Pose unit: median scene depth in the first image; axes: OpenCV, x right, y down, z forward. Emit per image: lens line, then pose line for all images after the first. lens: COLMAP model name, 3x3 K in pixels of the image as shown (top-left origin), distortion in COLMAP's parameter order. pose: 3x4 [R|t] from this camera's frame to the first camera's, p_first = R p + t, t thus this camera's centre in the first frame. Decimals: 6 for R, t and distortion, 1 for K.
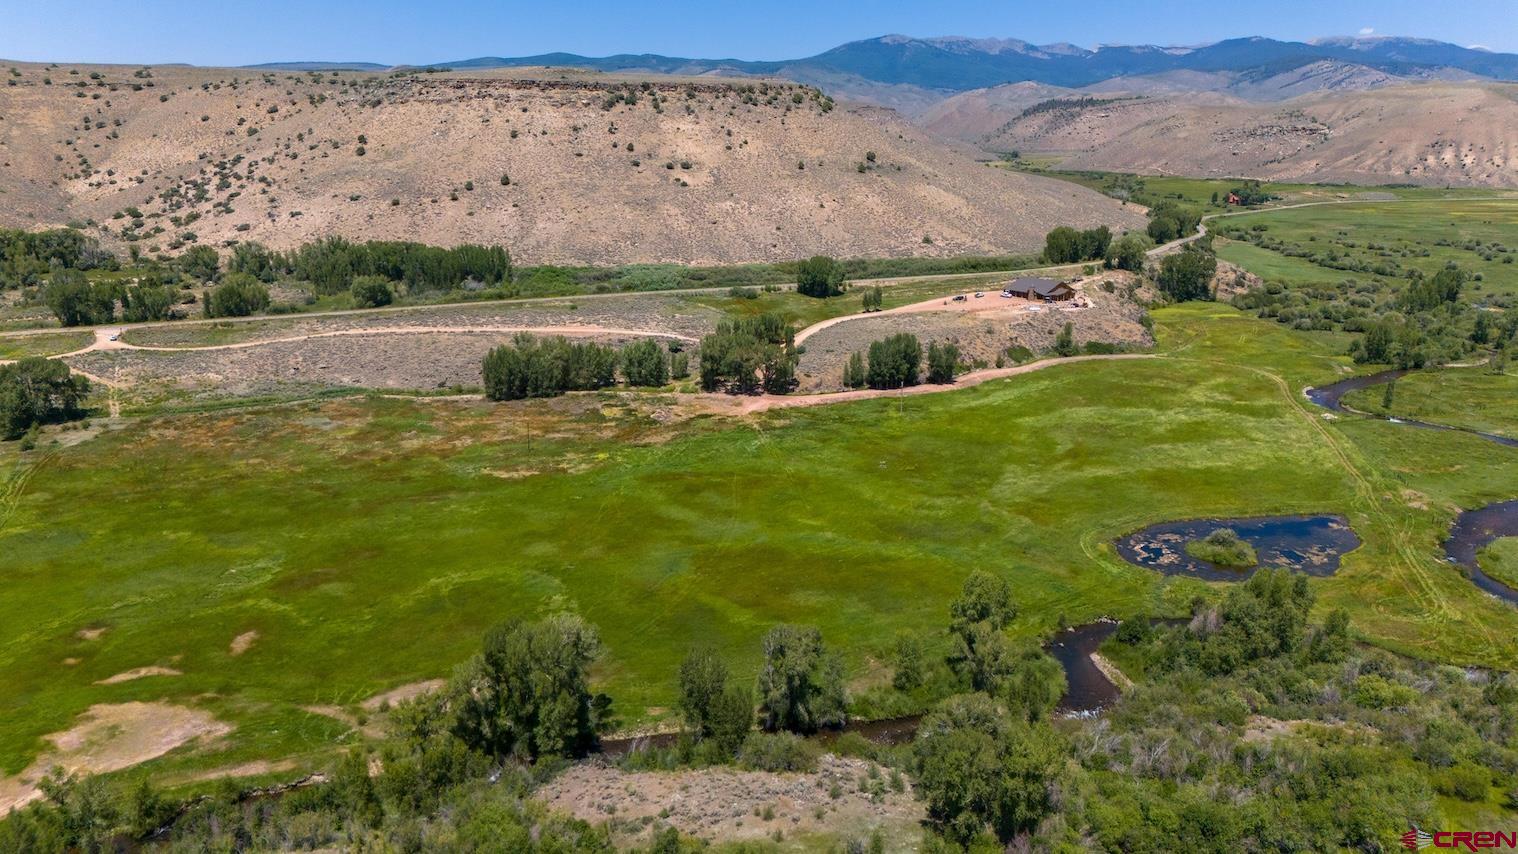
lens RADIAL K [[1105.4, 0, 761.8], [0, 1105.4, 445.6], [0, 0, 1]] dist [0.078106, -0.081994]
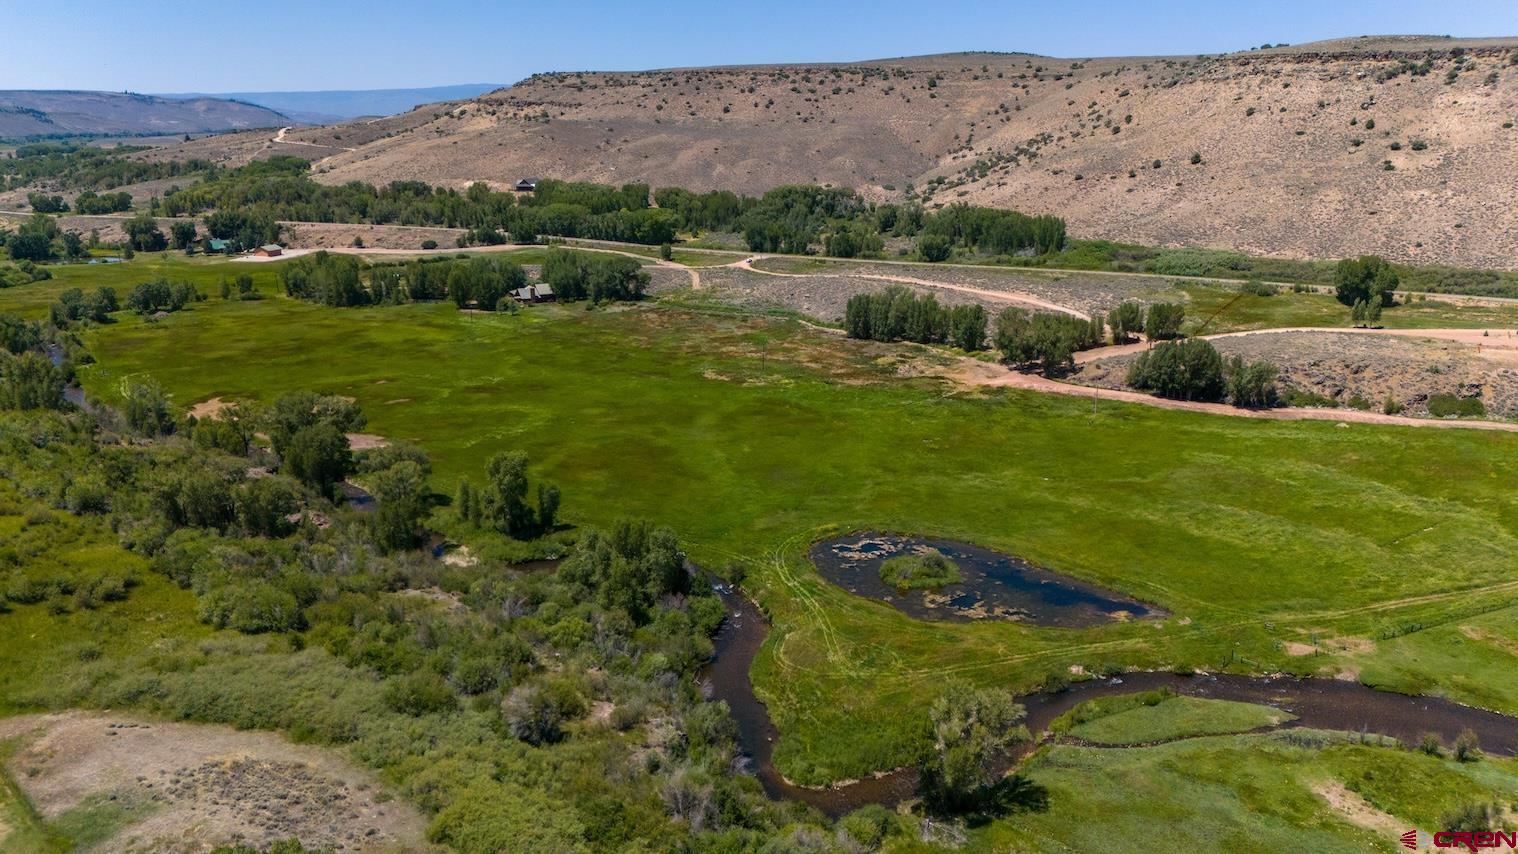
lens RADIAL K [[1105.4, 0, 761.8], [0, 1105.4, 445.6], [0, 0, 1]] dist [0.078106, -0.081994]
pose [[0.554227, 0.234940, -0.798521, 0.415725], [-0.226808, 0.965664, 0.126696, -0.034946], [0.800869, 0.110893, 0.588483, 0.151311]]
